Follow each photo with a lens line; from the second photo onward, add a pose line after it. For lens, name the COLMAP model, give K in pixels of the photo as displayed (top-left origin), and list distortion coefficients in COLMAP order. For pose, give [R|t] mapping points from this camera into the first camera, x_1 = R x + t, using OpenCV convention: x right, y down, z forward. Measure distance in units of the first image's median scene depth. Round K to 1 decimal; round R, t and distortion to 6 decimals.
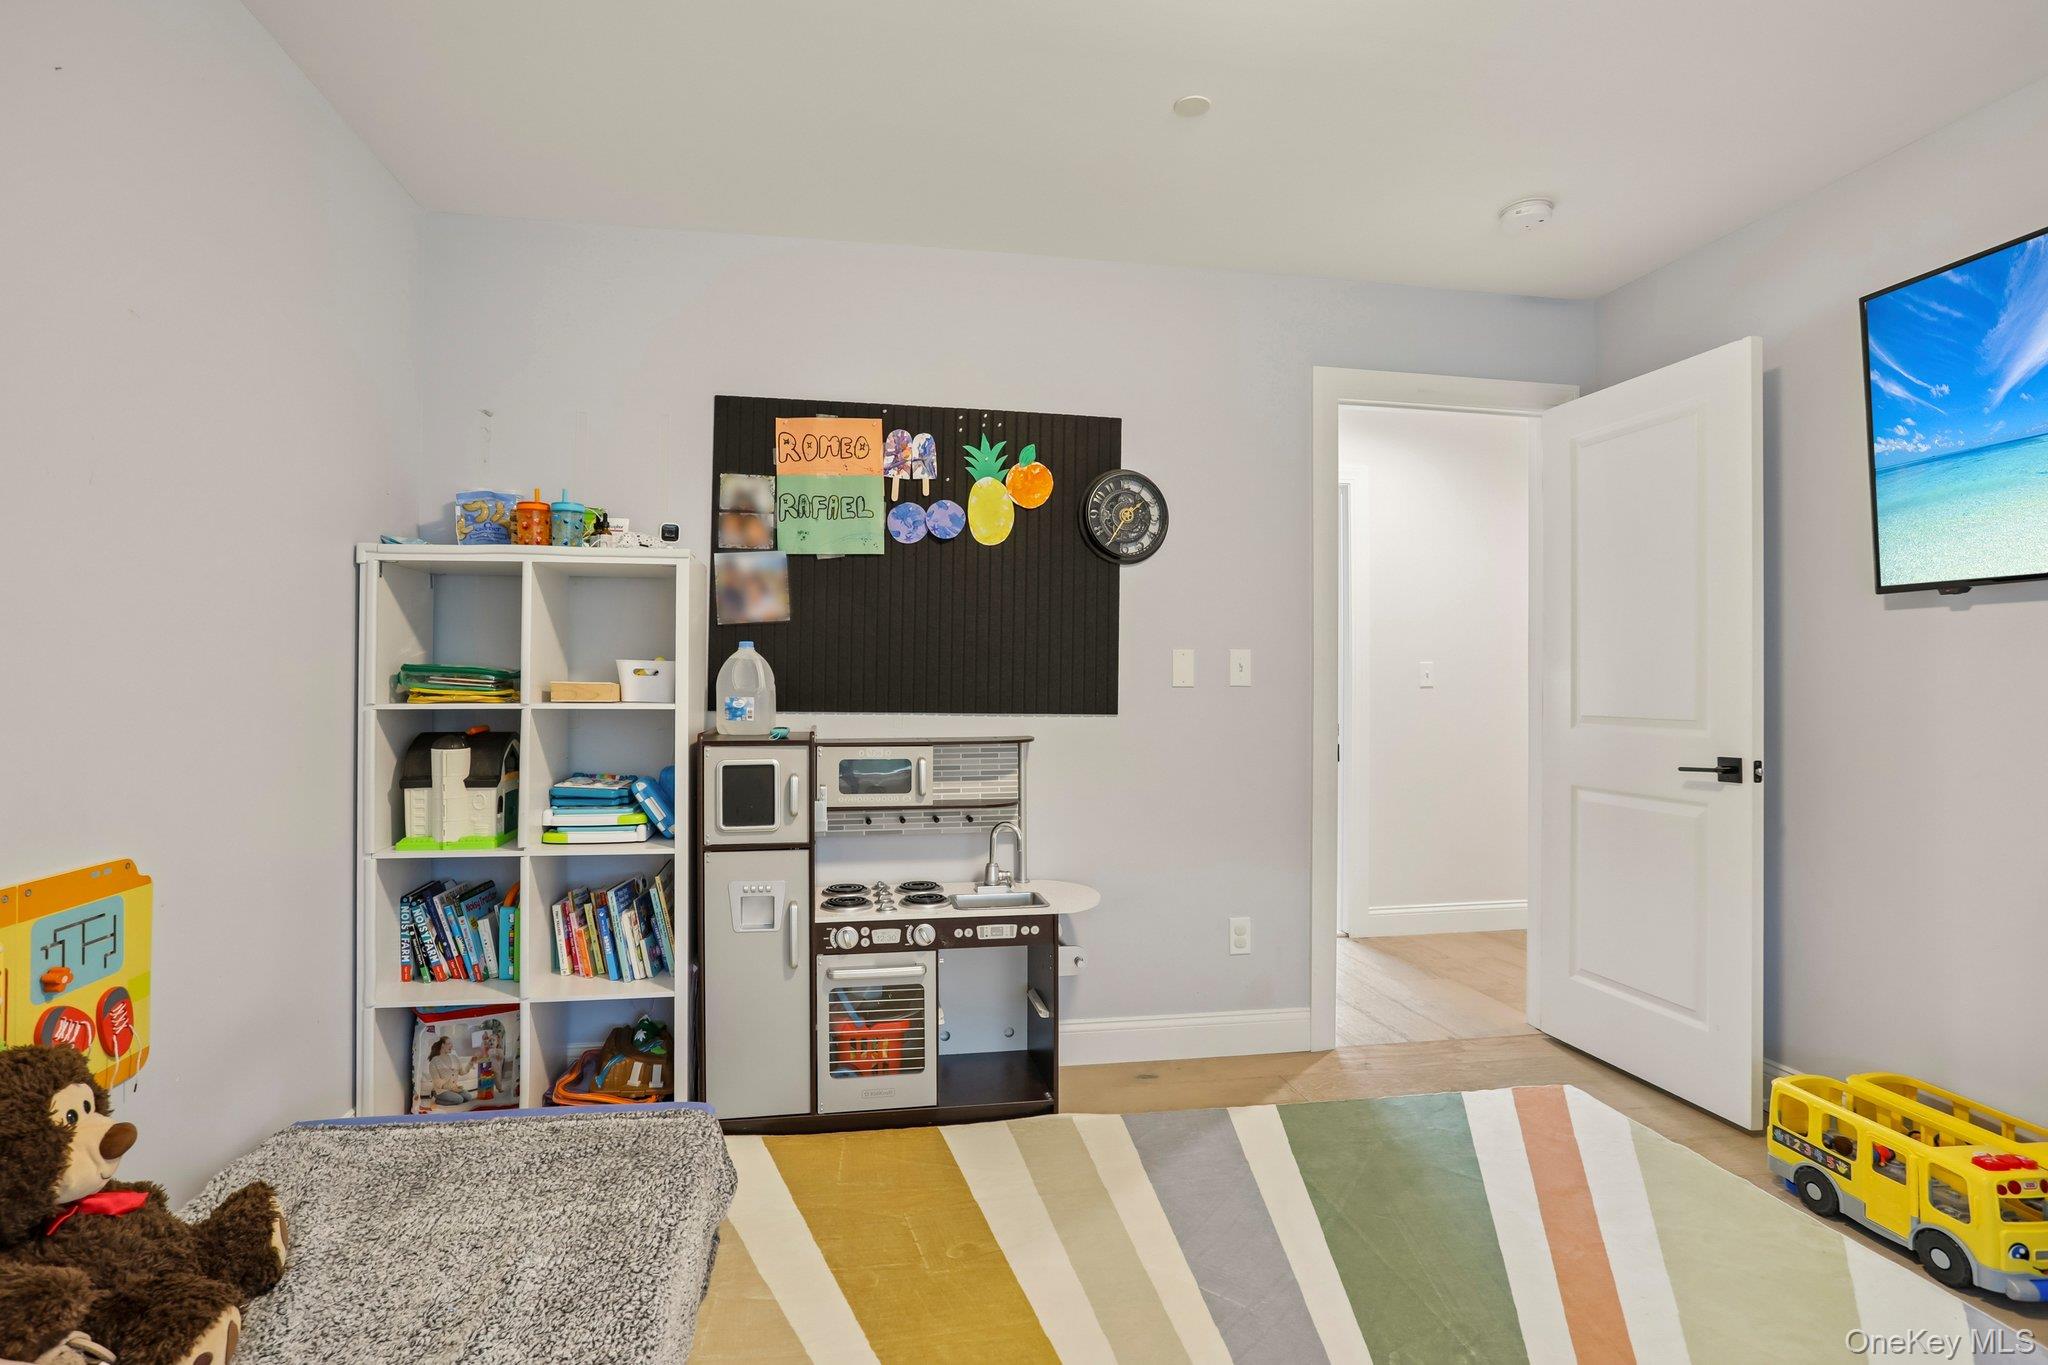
lens RADIAL K [[1034.9, 0, 1021.4], [0, 1034.9, 677.9], [0, 0, 1]] dist [-0.055416, 0.029894]
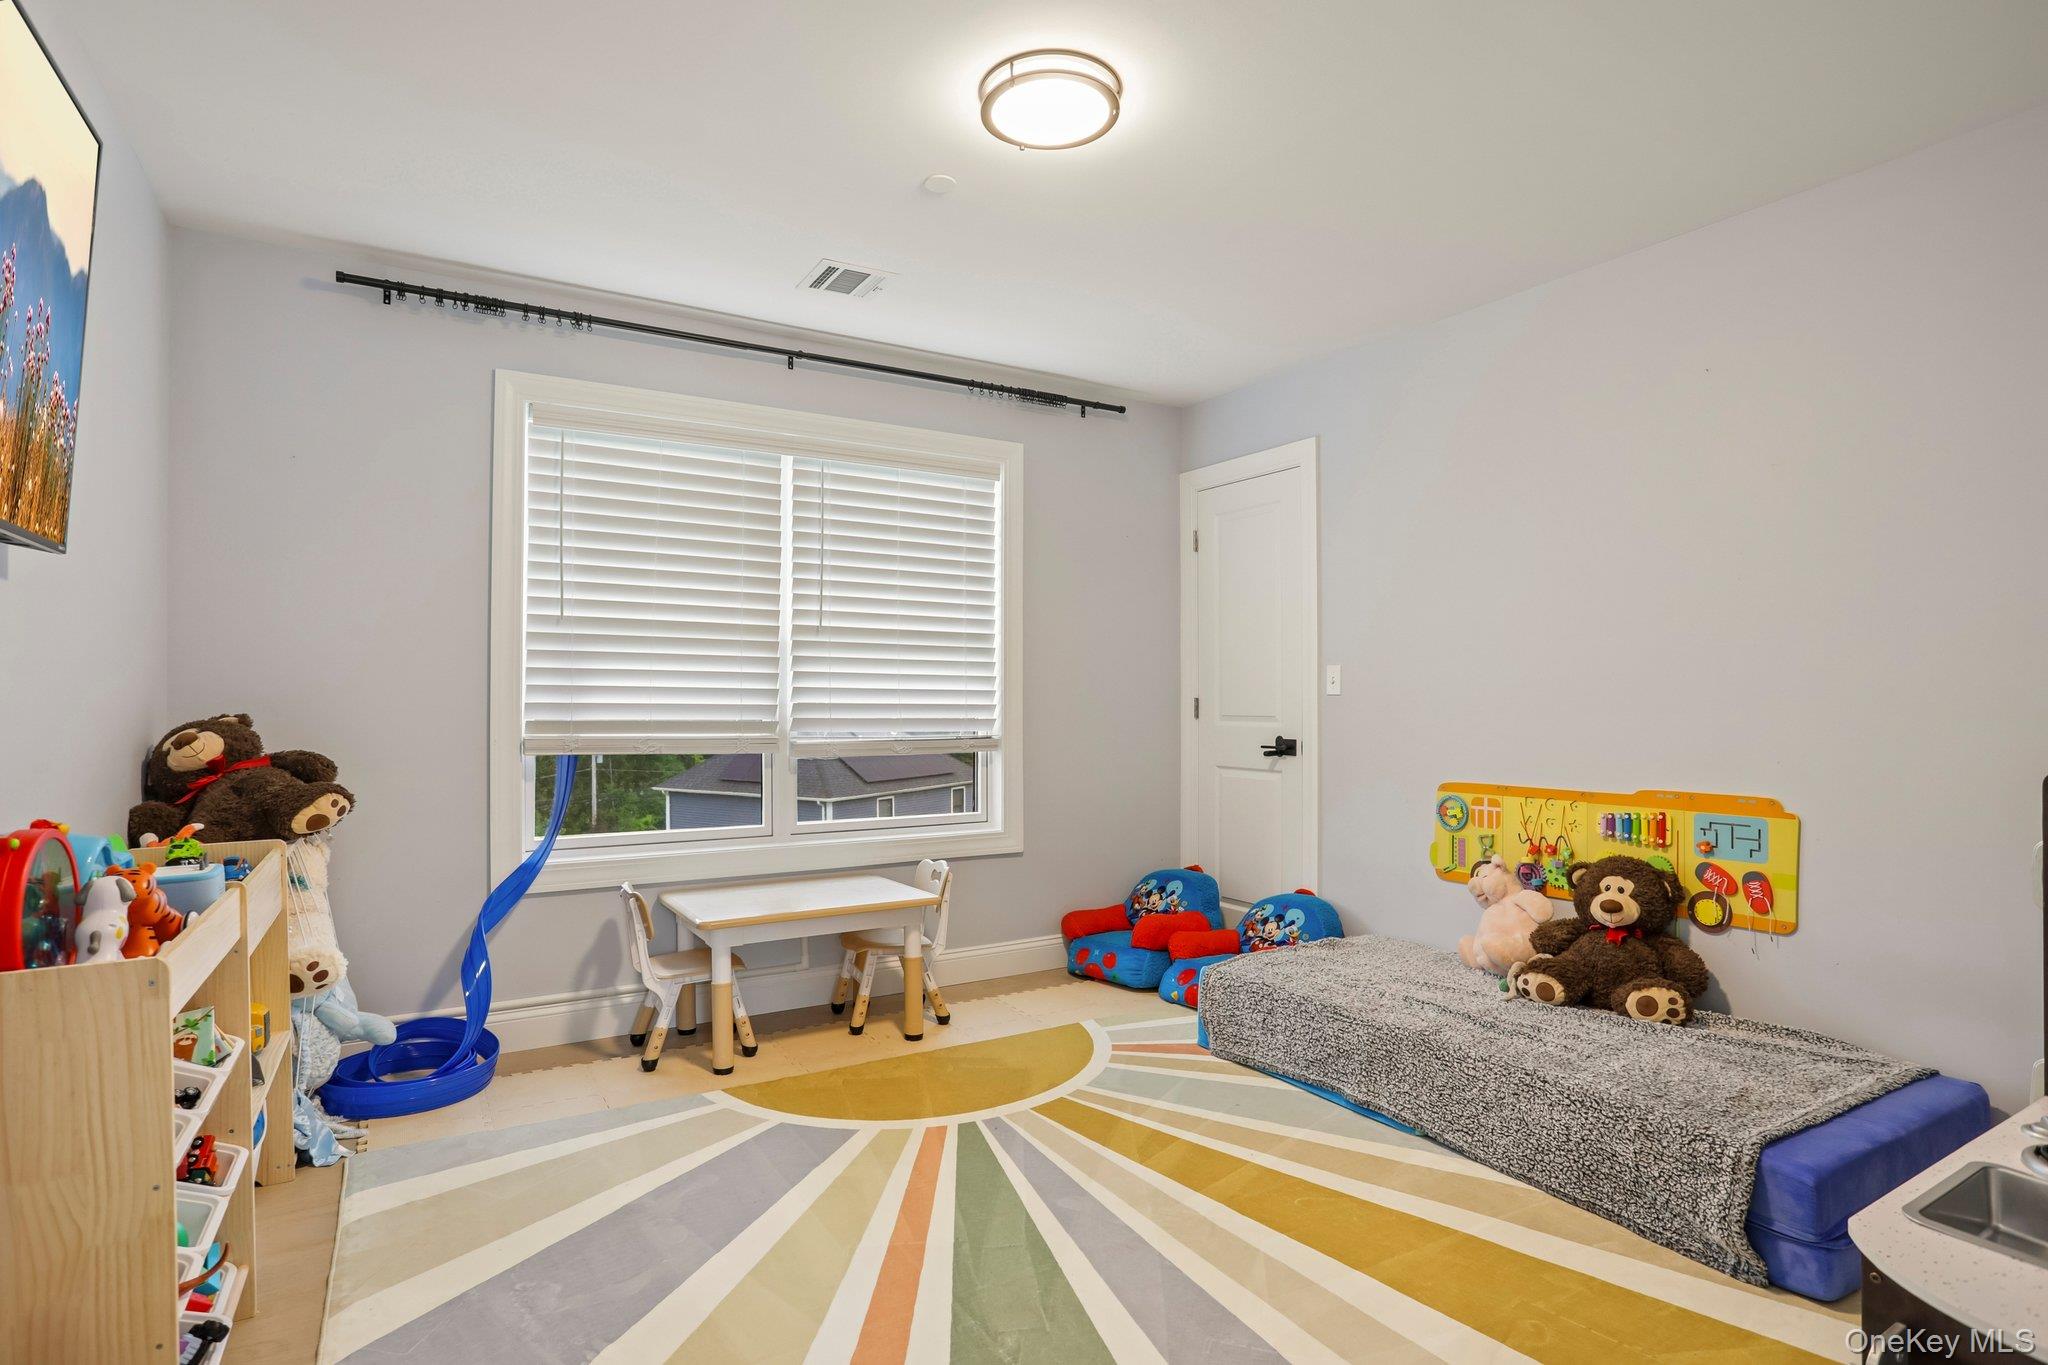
lens RADIAL K [[1034.9, 0, 1022.4], [0, 1034.9, 689.4], [0, 0, 1]] dist [-0.055416, 0.029894]
pose [[-0.936336, -0.000278, -0.351105, 0.896881], [0.001547, 0.999987, -0.004917, 0.006393], [0.351102, -0.005147, -0.936323, 2.253656]]
